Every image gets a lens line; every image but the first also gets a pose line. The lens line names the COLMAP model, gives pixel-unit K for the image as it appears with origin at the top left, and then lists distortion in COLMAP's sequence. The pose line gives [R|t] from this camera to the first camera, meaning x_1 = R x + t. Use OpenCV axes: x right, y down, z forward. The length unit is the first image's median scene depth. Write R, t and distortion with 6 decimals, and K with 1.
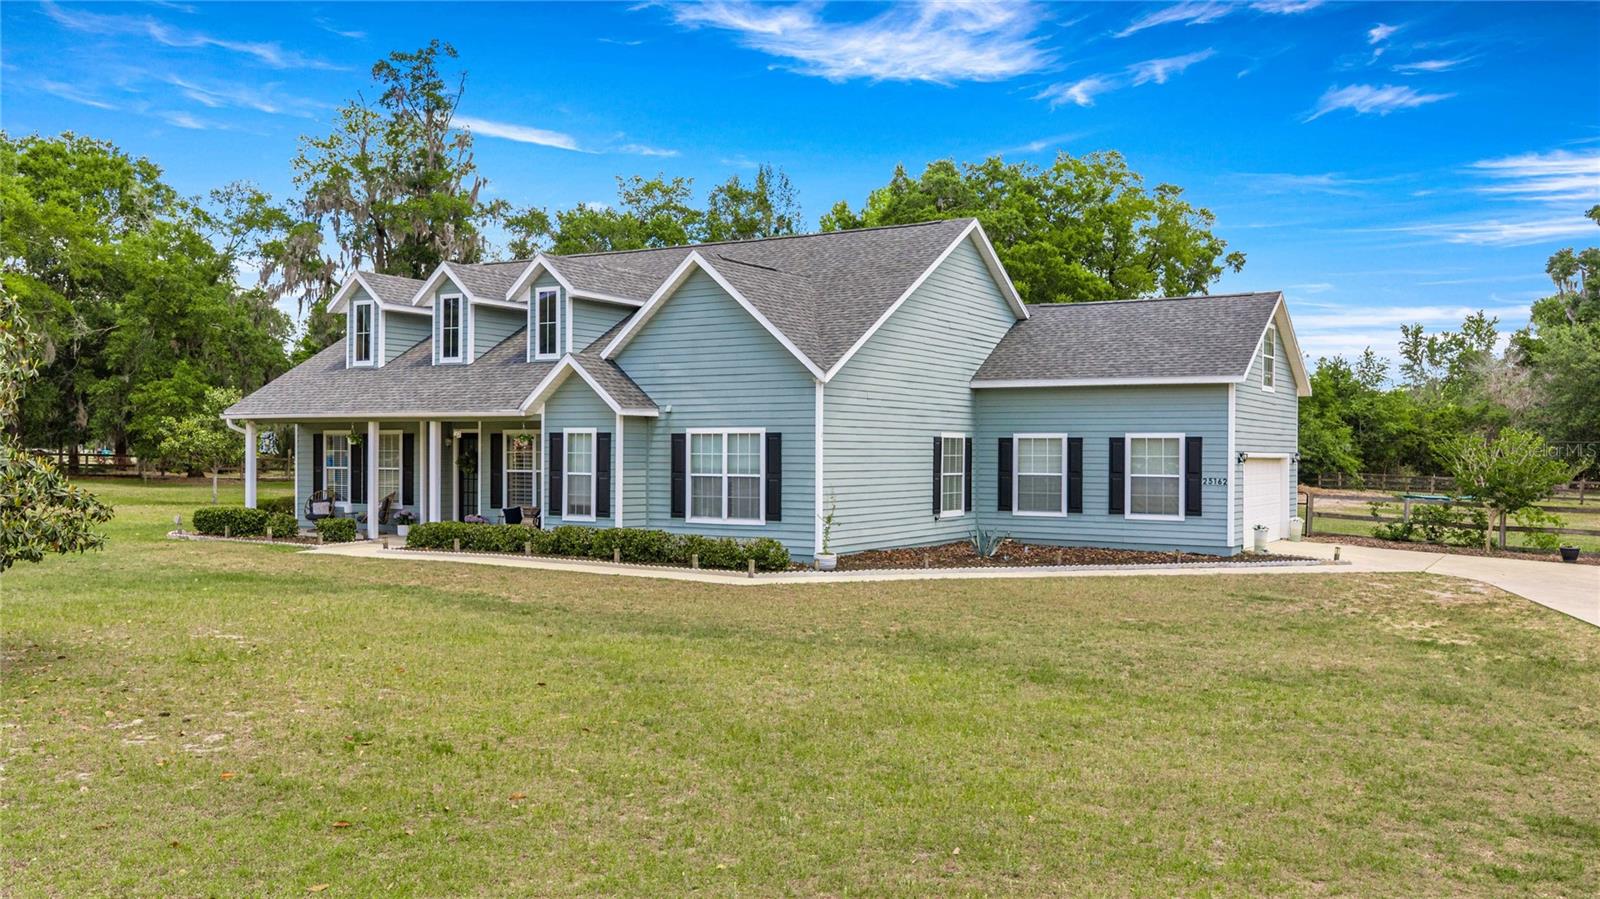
lens RADIAL K [[1328.7, 0, 802.8], [0, 1328.7, 449.7], [0, 0, 1]] dist [0.013024, -0.013999]
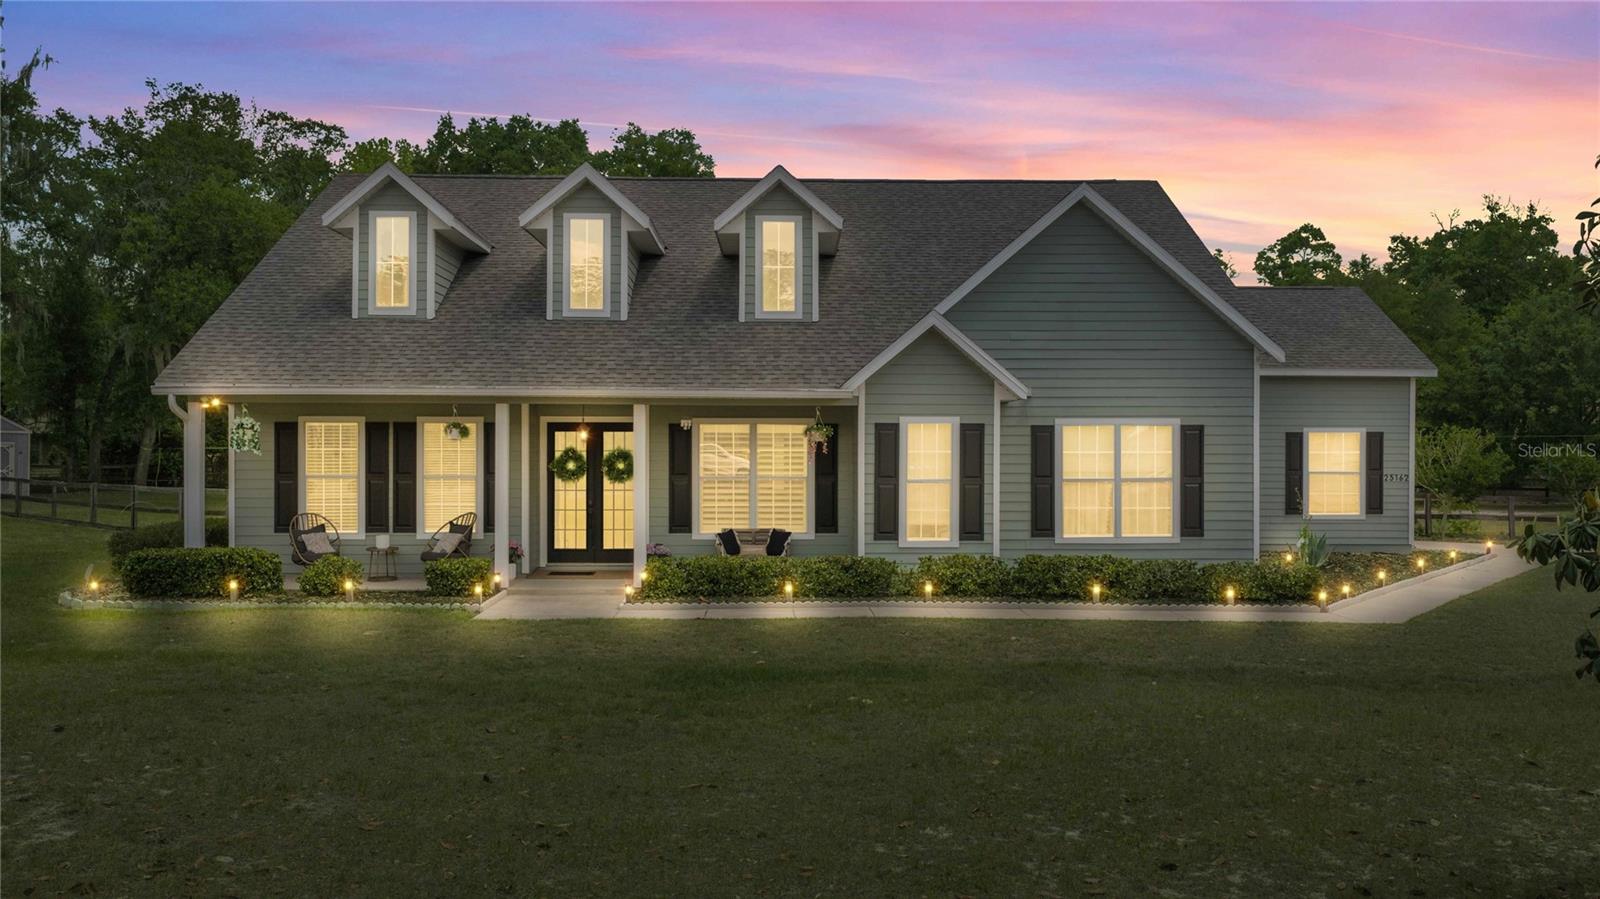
lens RADIAL K [[1328.7, 0, 799.7], [0, 1328.7, 450.2], [0, 0, 1]] dist [0.013024, -0.013999]
pose [[0.846039, -0.004164, 0.533105, -0.597061], [0.000947, 0.999980, 0.006308, -0.002897], [-0.533121, -0.004832, 0.846026, 0.425690]]
